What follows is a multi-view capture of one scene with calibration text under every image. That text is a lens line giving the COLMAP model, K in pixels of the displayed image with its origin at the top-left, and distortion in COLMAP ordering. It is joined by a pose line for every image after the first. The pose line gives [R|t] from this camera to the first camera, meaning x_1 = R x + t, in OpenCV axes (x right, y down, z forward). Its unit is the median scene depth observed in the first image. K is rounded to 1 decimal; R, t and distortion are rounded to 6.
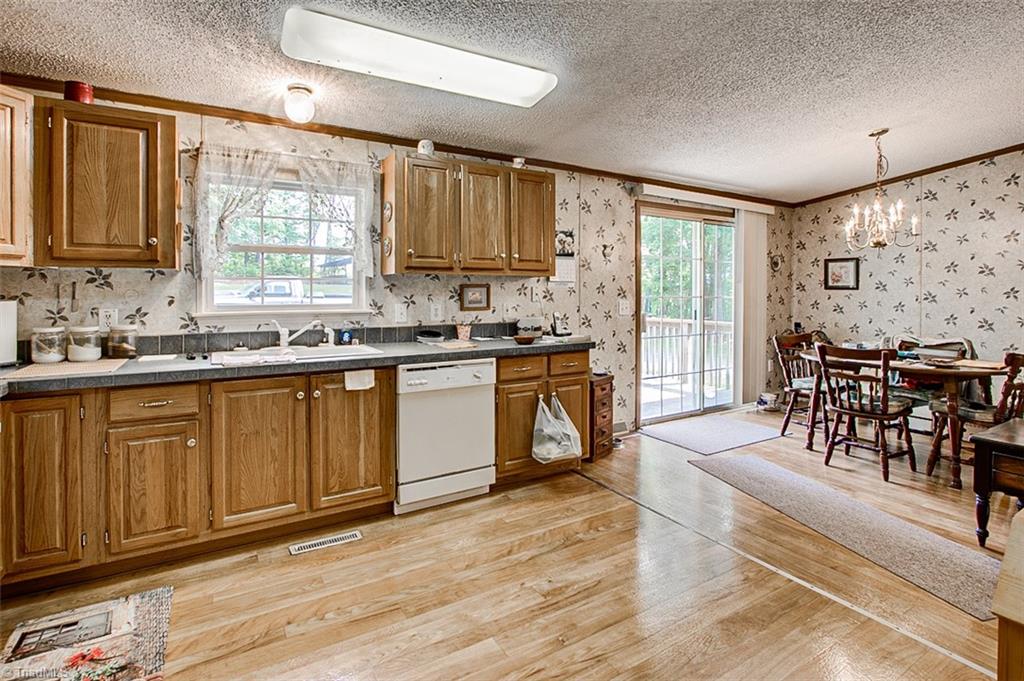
lens RADIAL K [[483.1, 0, 507.2], [0, 483.1, 298.6], [0, 0, 1]] dist [-0.004019, -0.000244]
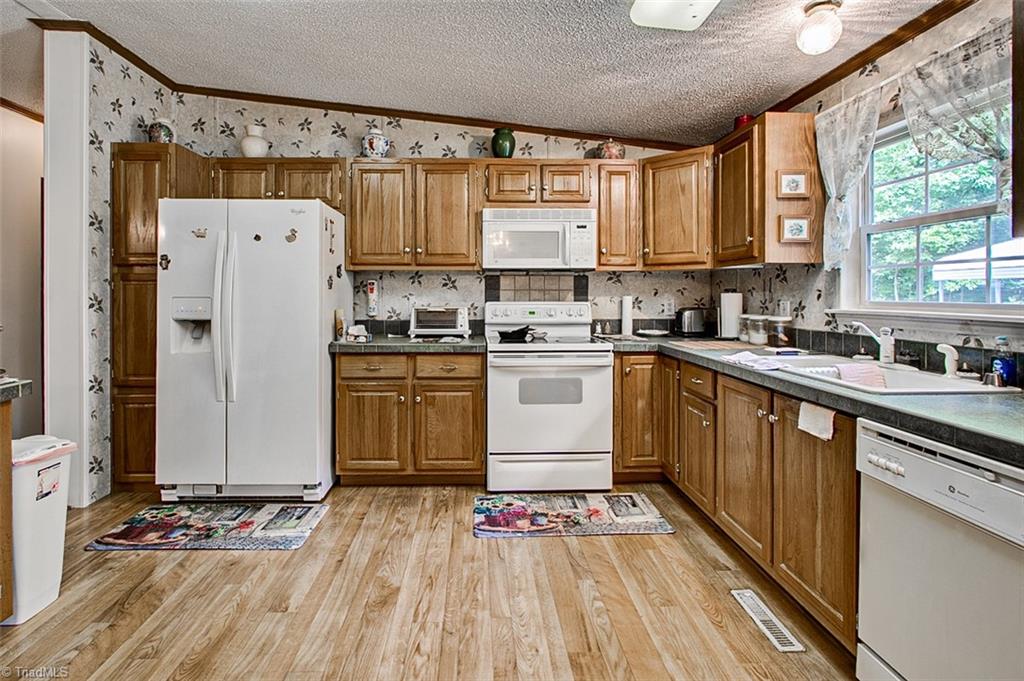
lens RADIAL K [[483.1, 0, 490.1], [0, 483.1, 289.9], [0, 0, 1]] dist [-0.004019, -0.000244]
pose [[-0.469858, -0.000205, -0.882742, 0.455919], [-0.005001, 0.999985, 0.002429, -0.003918], [0.882728, 0.005556, -0.469852, 0.911732]]
